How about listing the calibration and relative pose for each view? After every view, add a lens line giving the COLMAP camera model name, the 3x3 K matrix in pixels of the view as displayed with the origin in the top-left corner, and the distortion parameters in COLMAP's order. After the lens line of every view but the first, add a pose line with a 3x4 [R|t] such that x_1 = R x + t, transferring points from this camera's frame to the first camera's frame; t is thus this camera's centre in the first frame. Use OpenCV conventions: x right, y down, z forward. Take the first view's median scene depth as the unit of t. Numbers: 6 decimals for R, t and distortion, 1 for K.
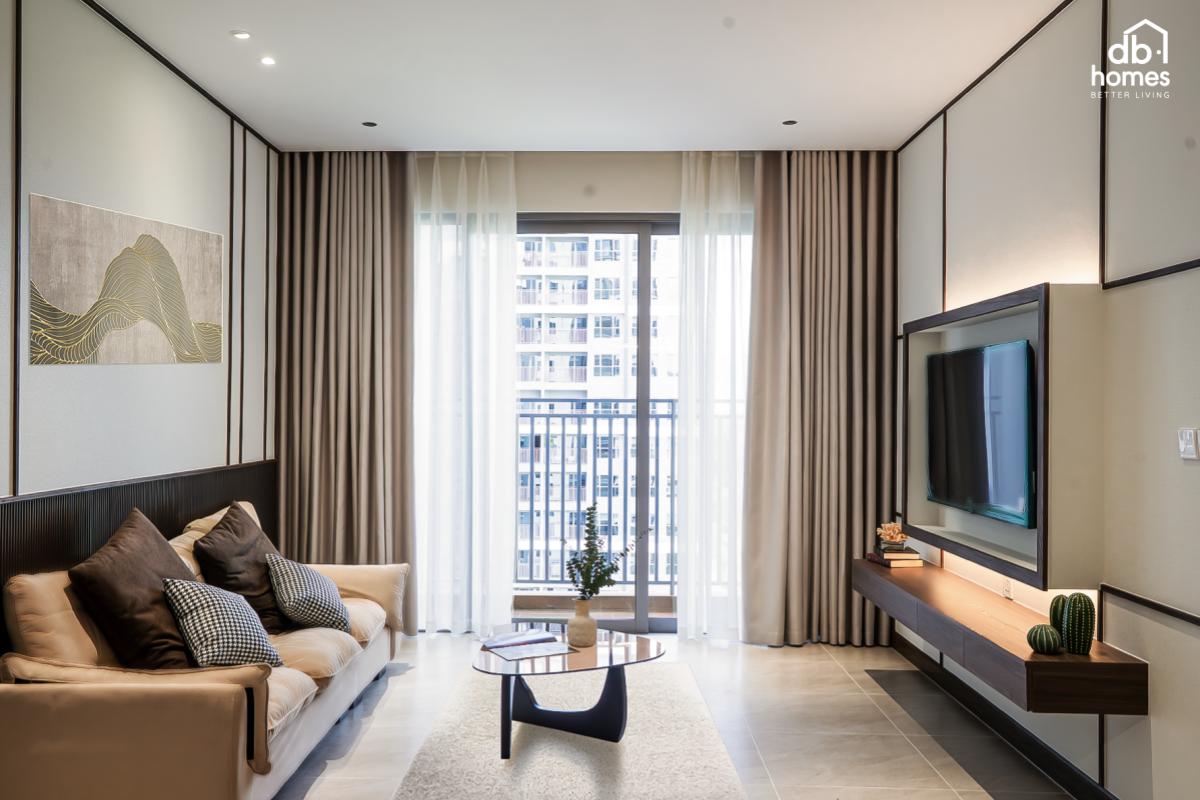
lens RADIAL K [[1081.8, 0, 601.4], [0, 1081.8, 345.3], [0, 0, 1]] dist [0.215559, -0.006656]
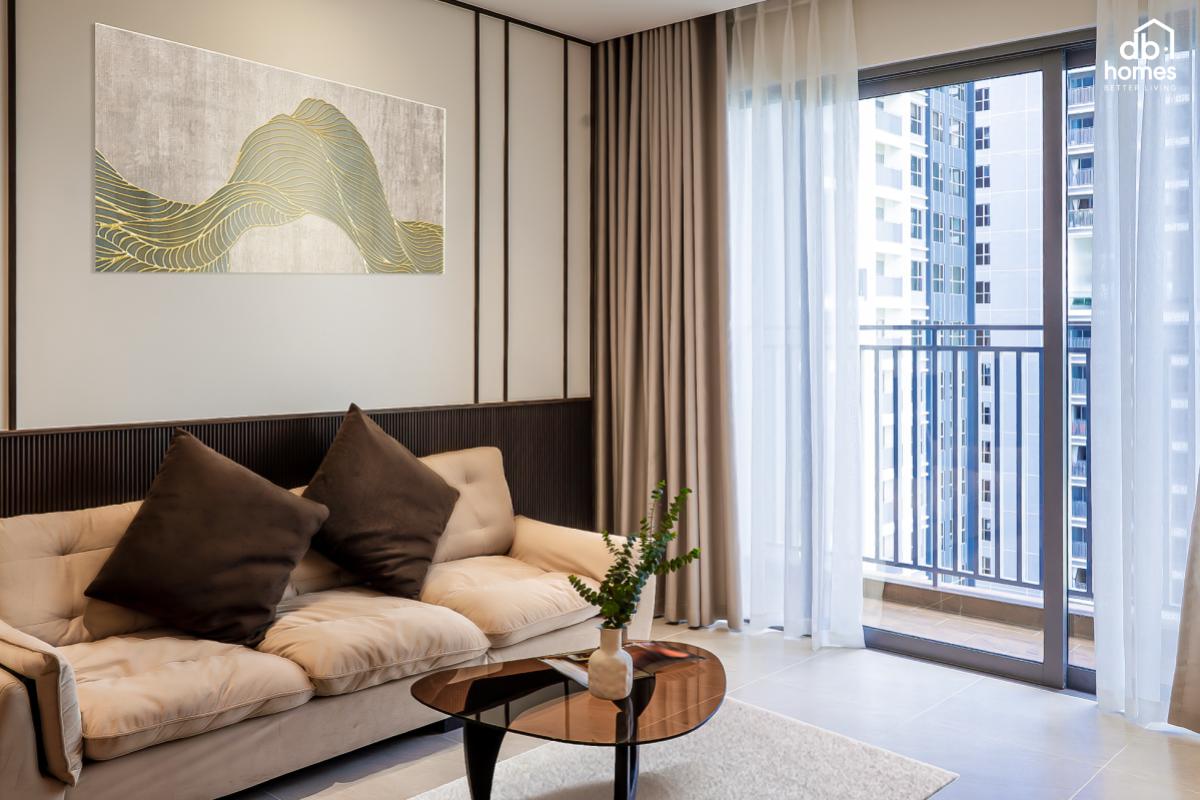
lens RADIAL K [[1081.8, 0, 601.4], [0, 1081.8, 345.3], [0, 0, 1]] dist [0.215559, -0.006656]
pose [[0.943357, -0.012979, -0.331525, 0.012528], [0.036276, 0.997279, 0.064179, 0.023333], [0.329790, -0.072570, 0.941261, 0.368558]]
